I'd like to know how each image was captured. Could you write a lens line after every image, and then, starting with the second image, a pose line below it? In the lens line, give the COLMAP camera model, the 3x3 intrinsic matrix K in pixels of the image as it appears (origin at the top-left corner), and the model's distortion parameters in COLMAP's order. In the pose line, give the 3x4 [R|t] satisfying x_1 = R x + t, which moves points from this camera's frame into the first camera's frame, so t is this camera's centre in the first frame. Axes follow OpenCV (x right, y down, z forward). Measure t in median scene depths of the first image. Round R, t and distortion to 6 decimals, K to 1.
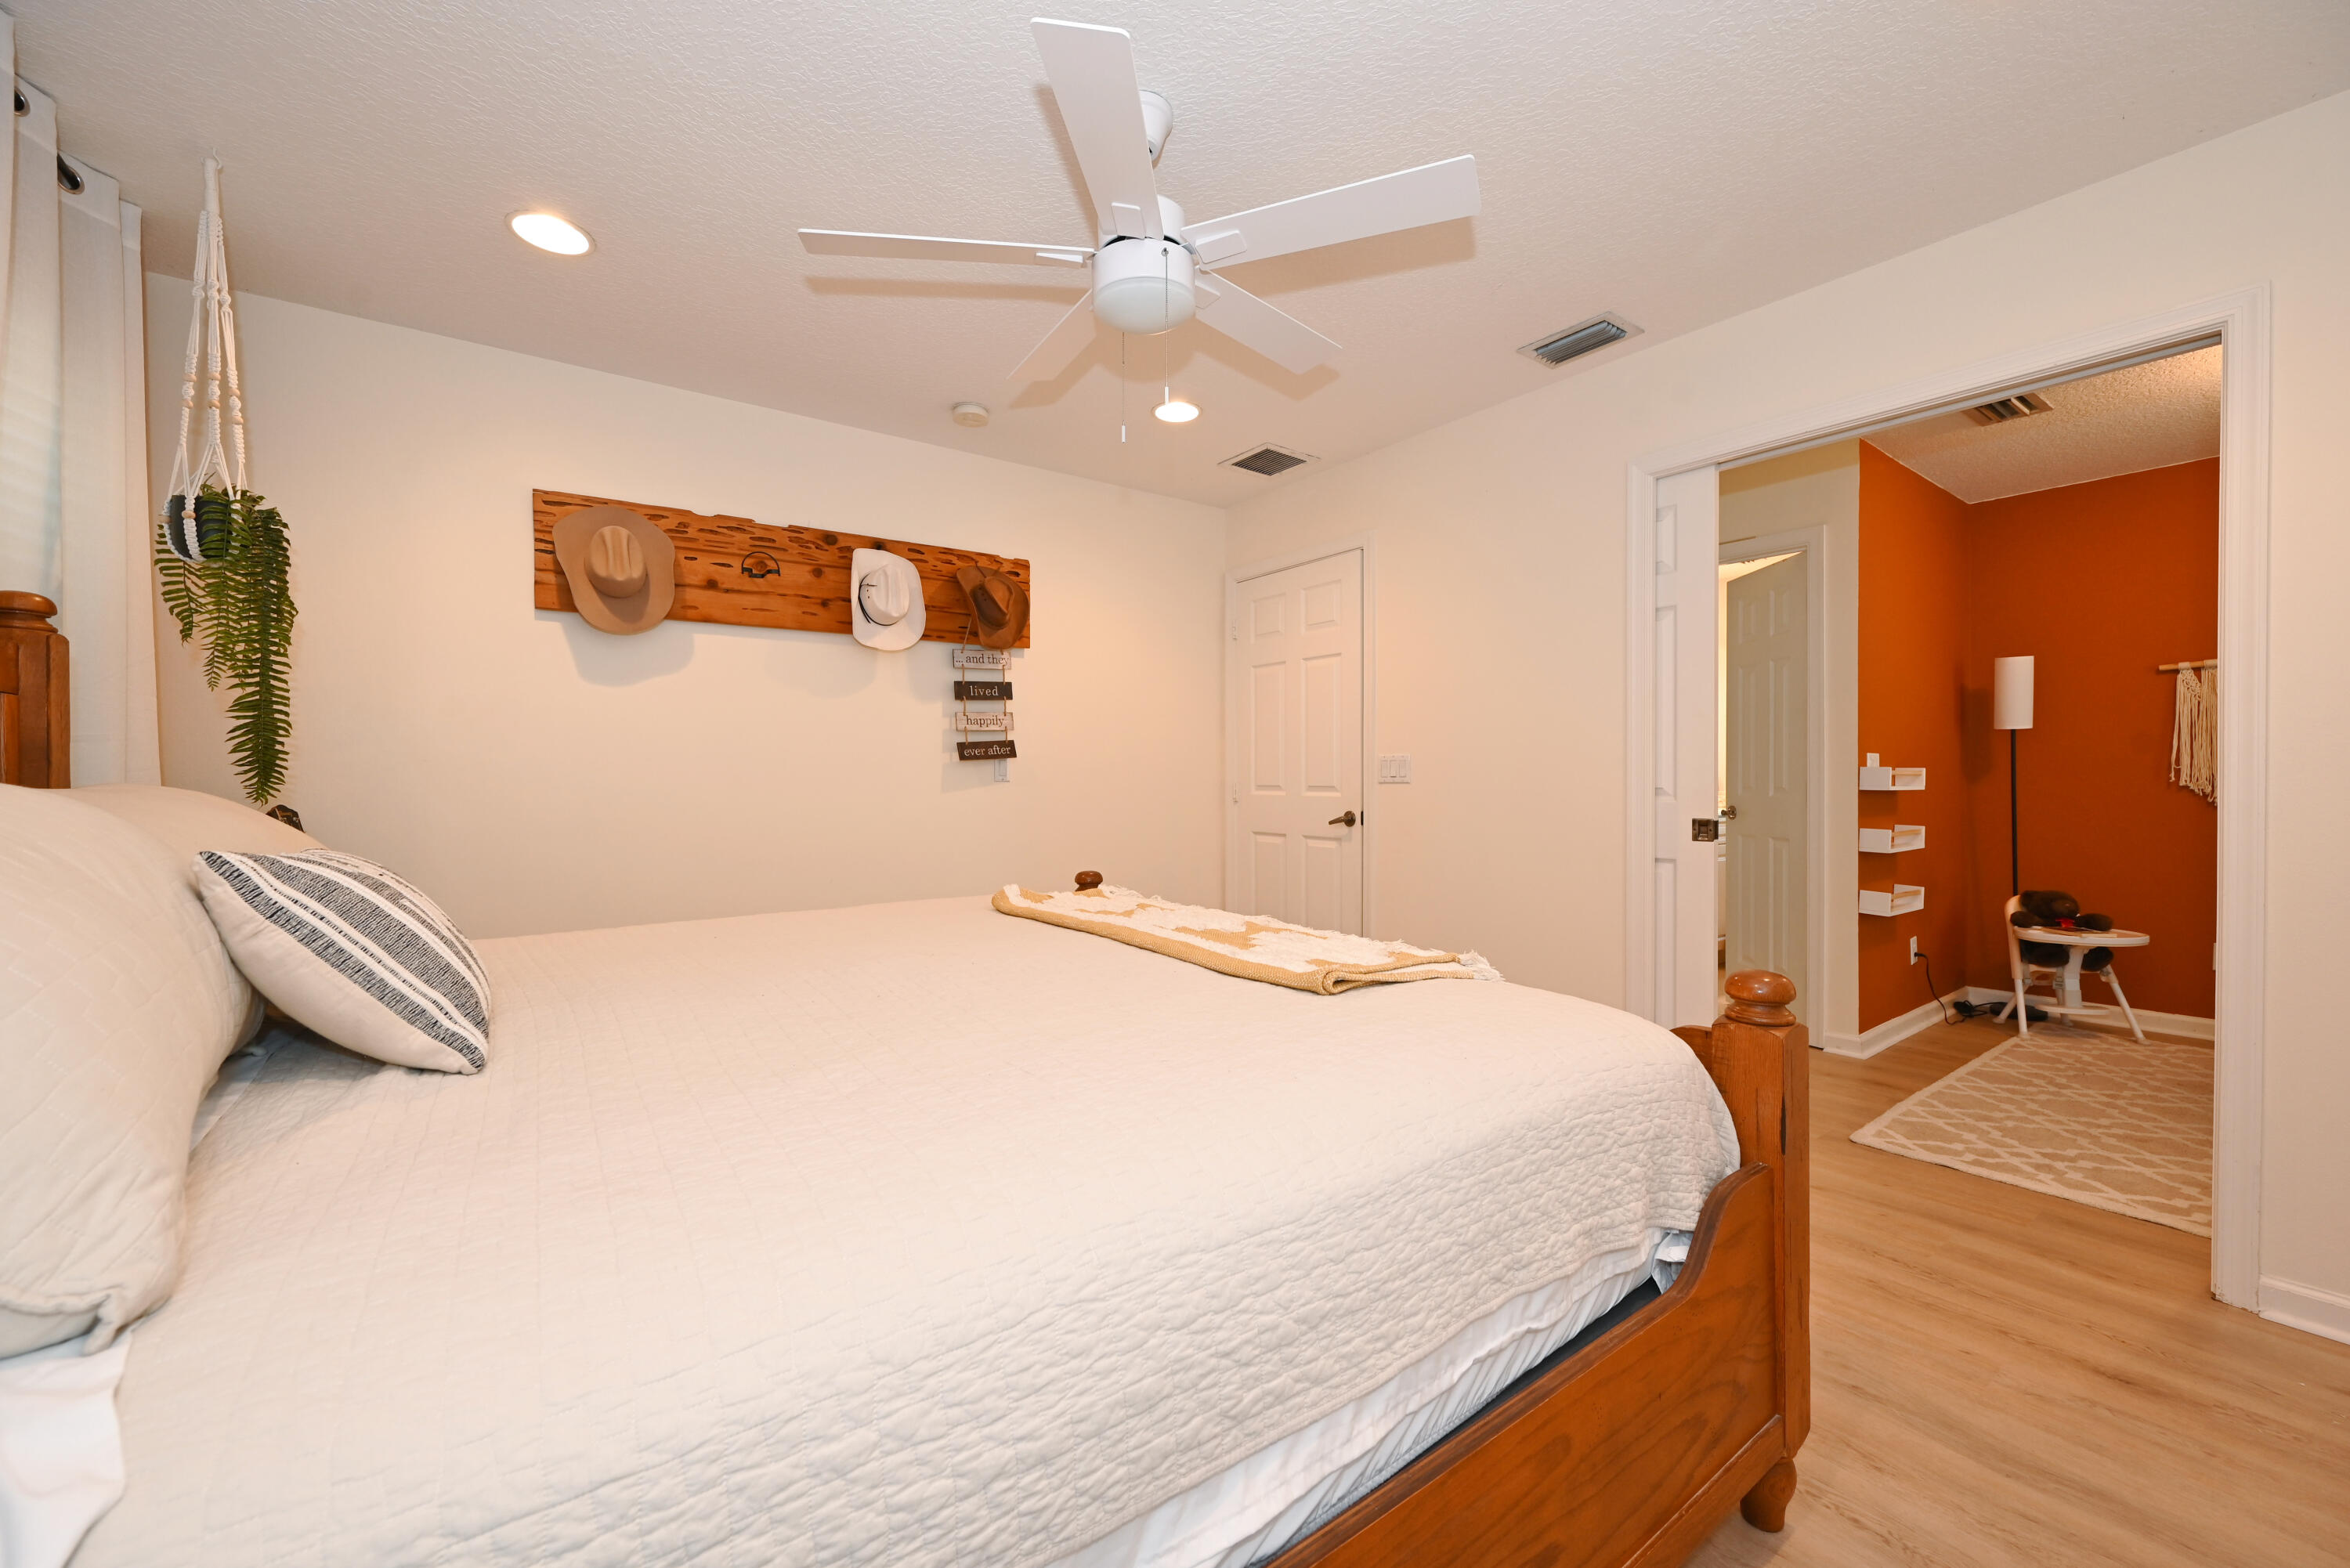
lens RADIAL K [[931.7, 0, 1175.0], [0, 931.7, 784.0], [0, 0, 1]] dist [-0.002276, -0.000162]
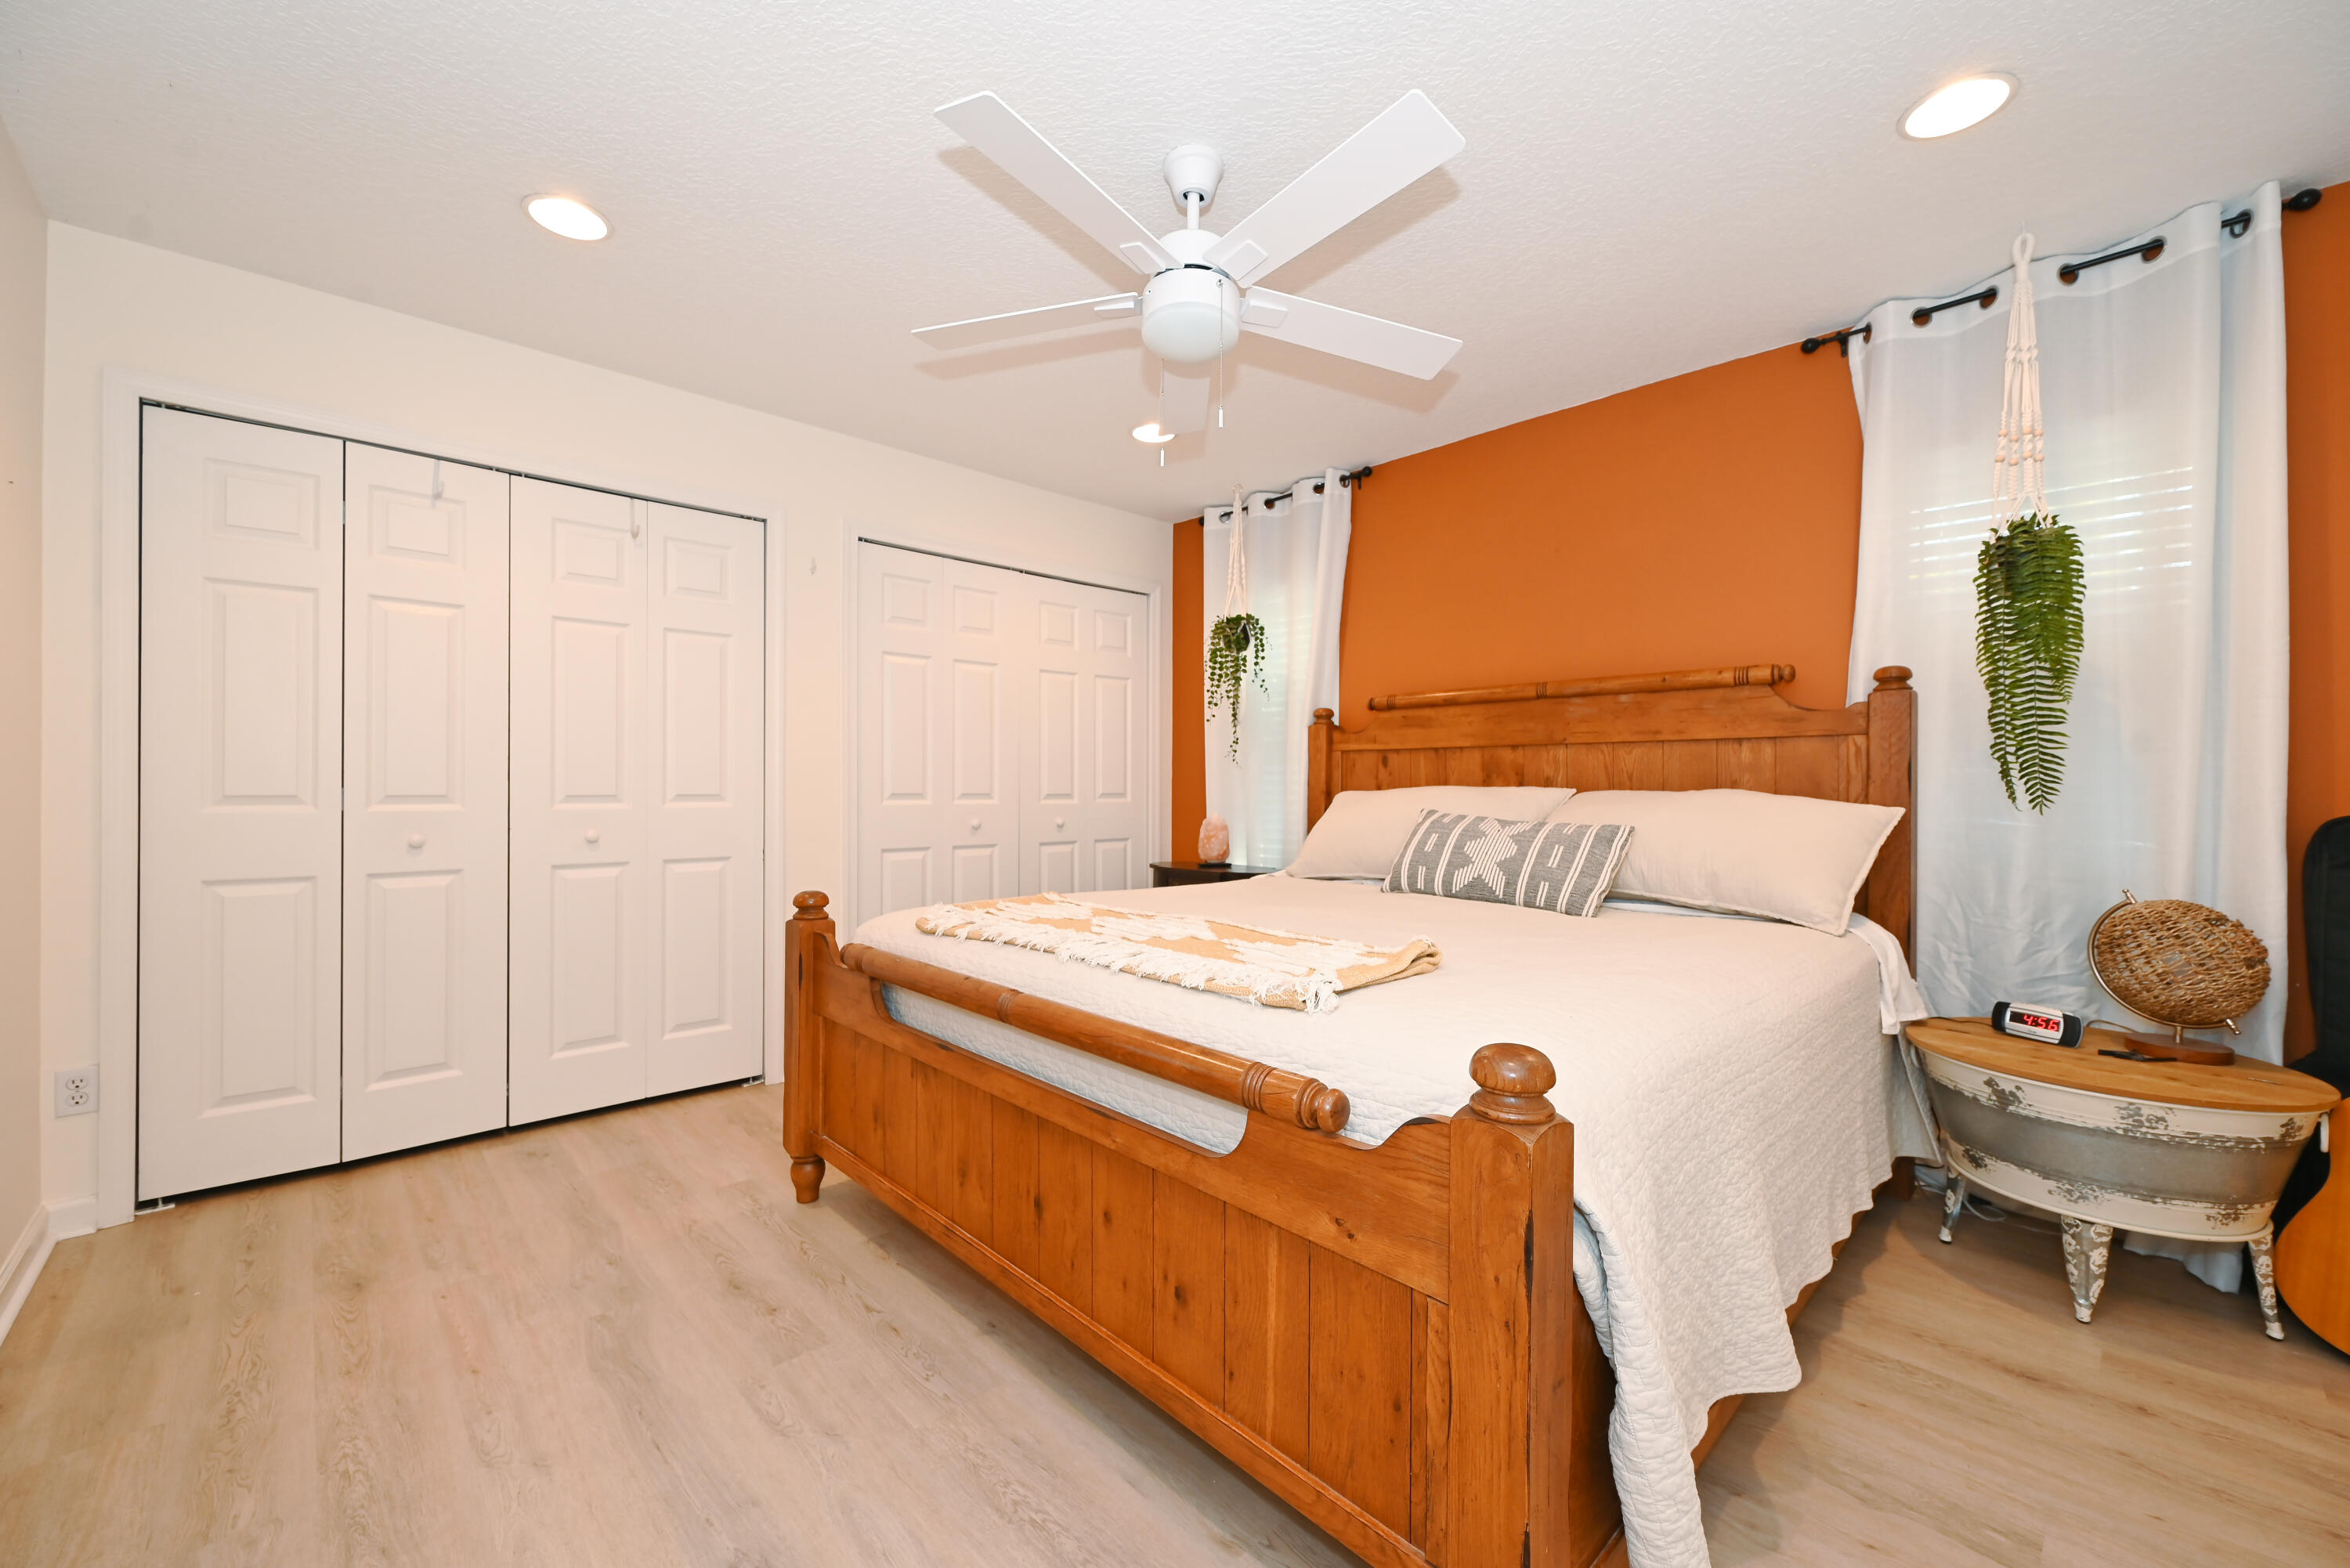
lens RADIAL K [[931.7, 0, 1175.0], [0, 931.7, 784.0], [0, 0, 1]] dist [-0.002276, -0.000162]
pose [[-0.992428, -0.007545, -0.122594, 0.054497], [-0.007537, 0.999971, -0.000530, -0.001678], [0.122595, 0.000398, -0.992457, 1.048363]]
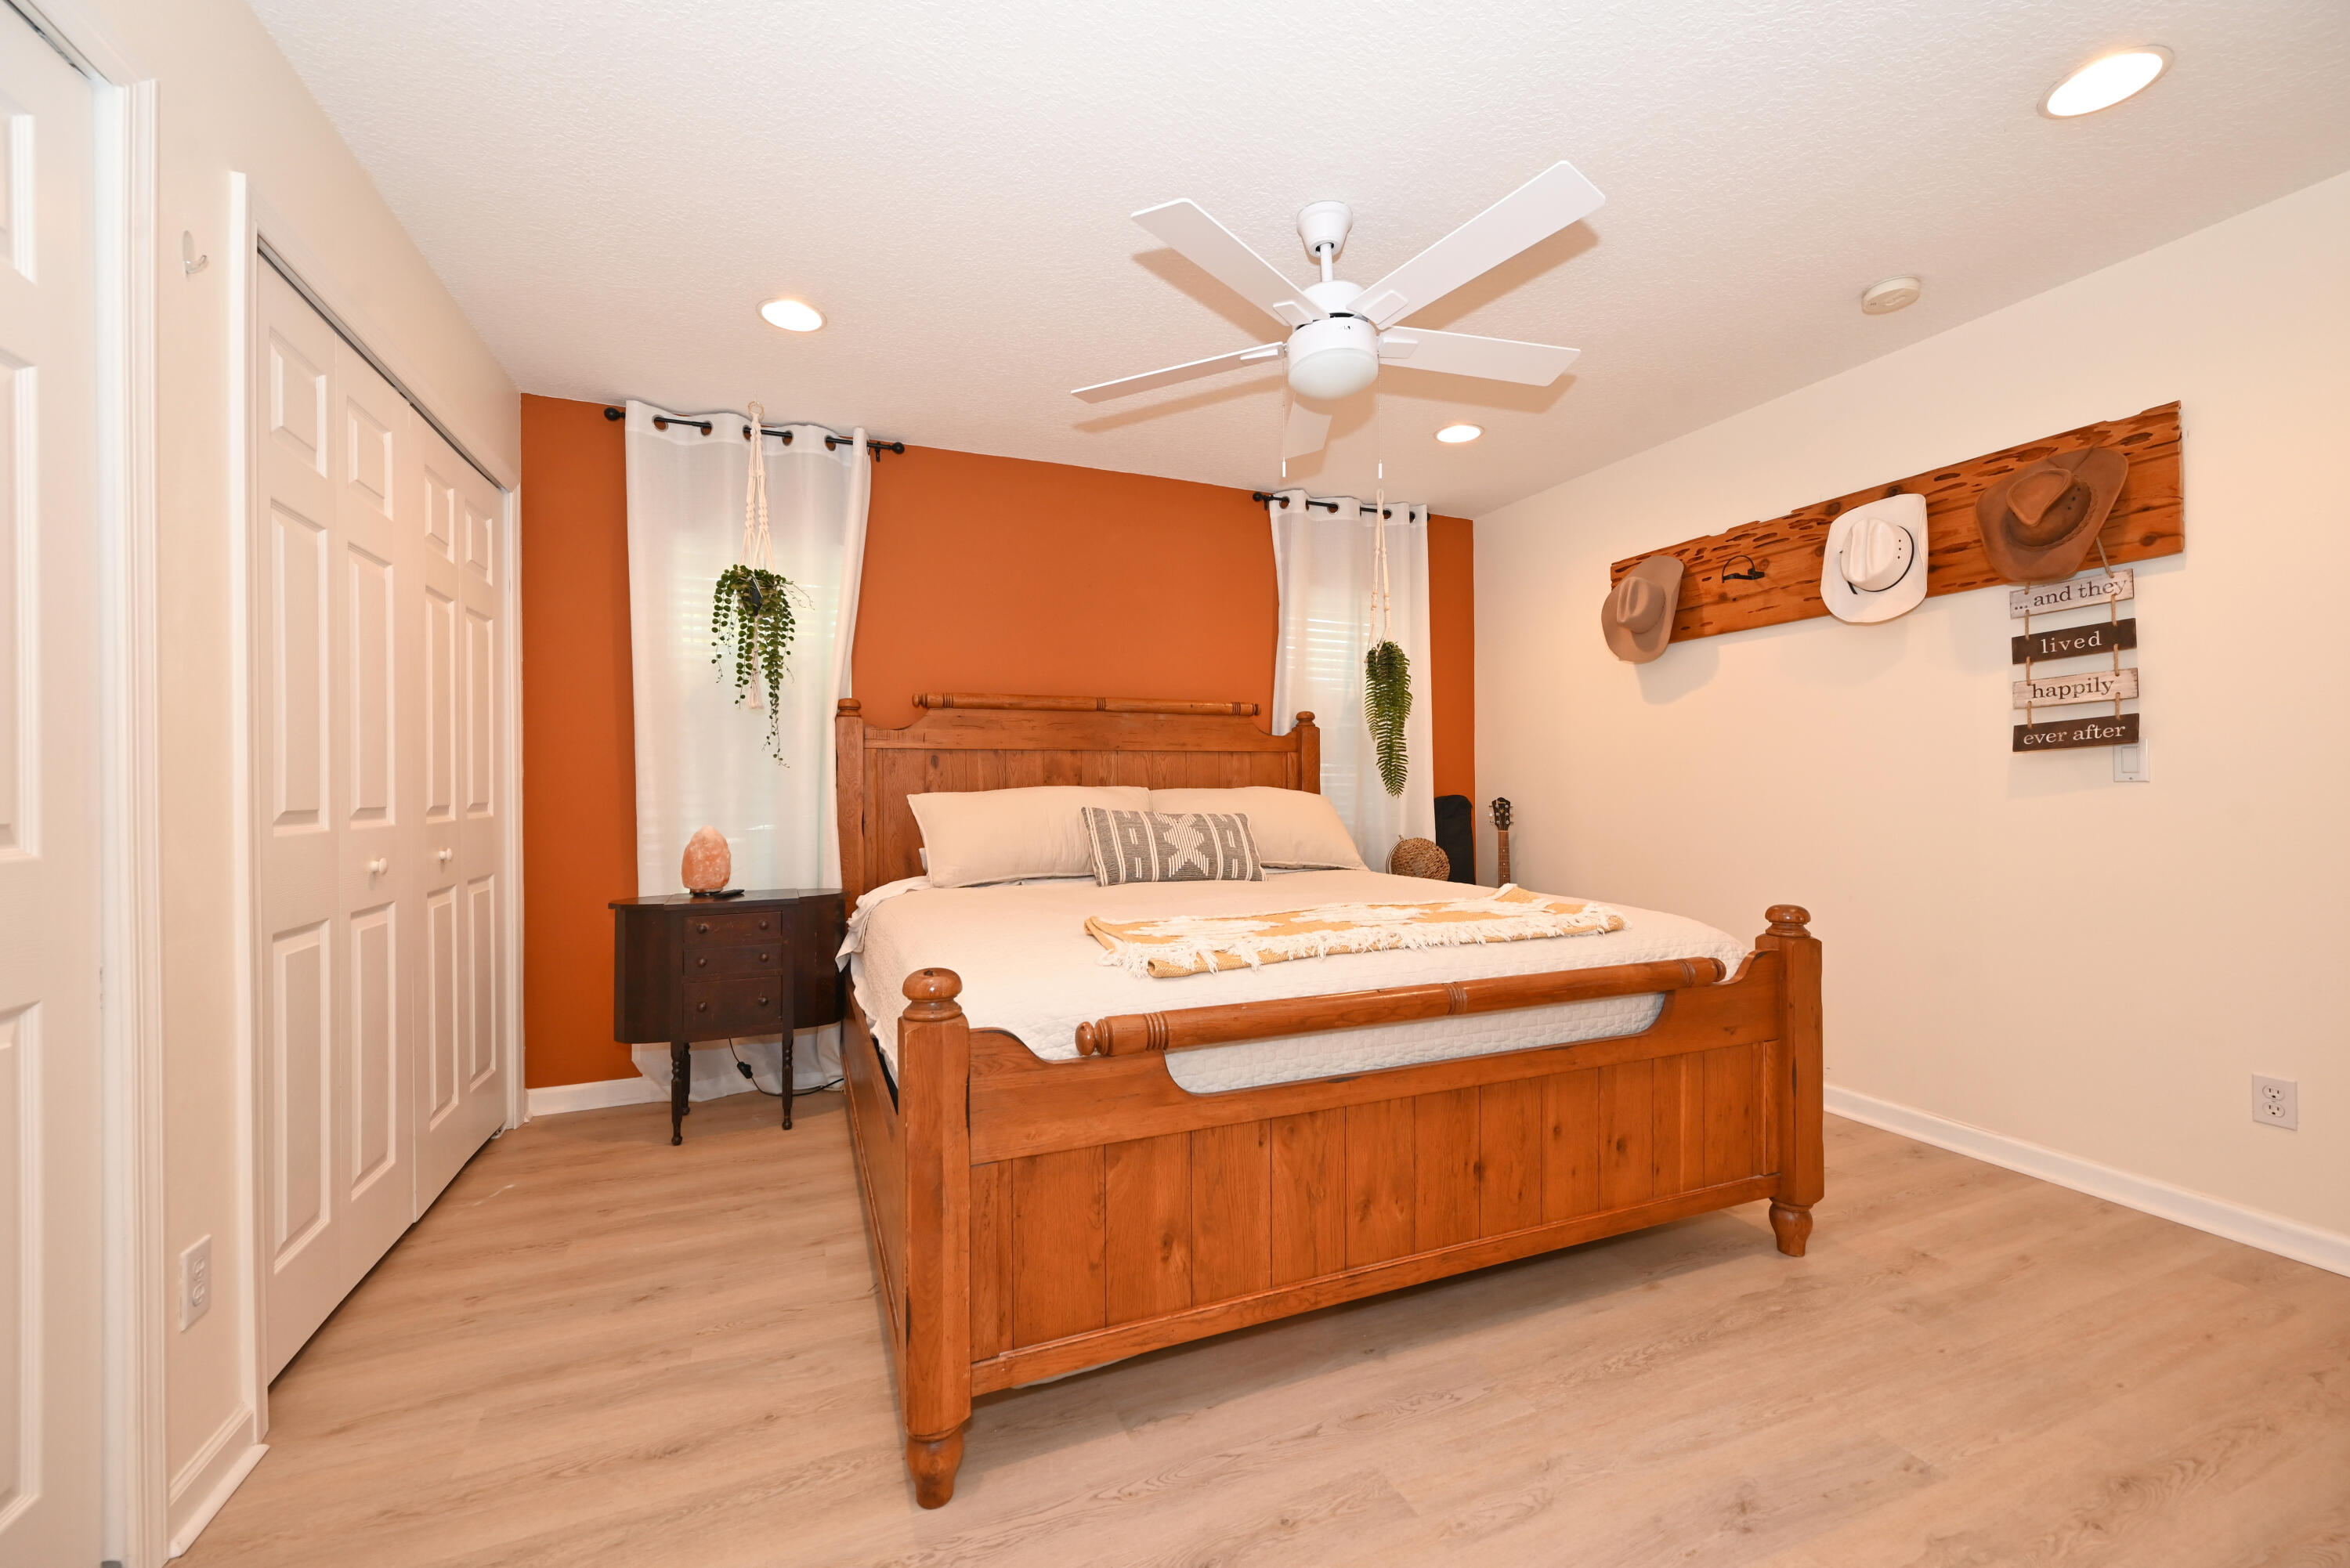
lens RADIAL K [[931.7, 0, 1175.0], [0, 931.7, 784.0], [0, 0, 1]] dist [-0.002276, -0.000162]
pose [[-0.235387, -0.003304, -0.971896, 0.580753], [0.002218, 0.999990, -0.003936, -0.000157], [0.971899, -0.003082, -0.235377, 0.554156]]
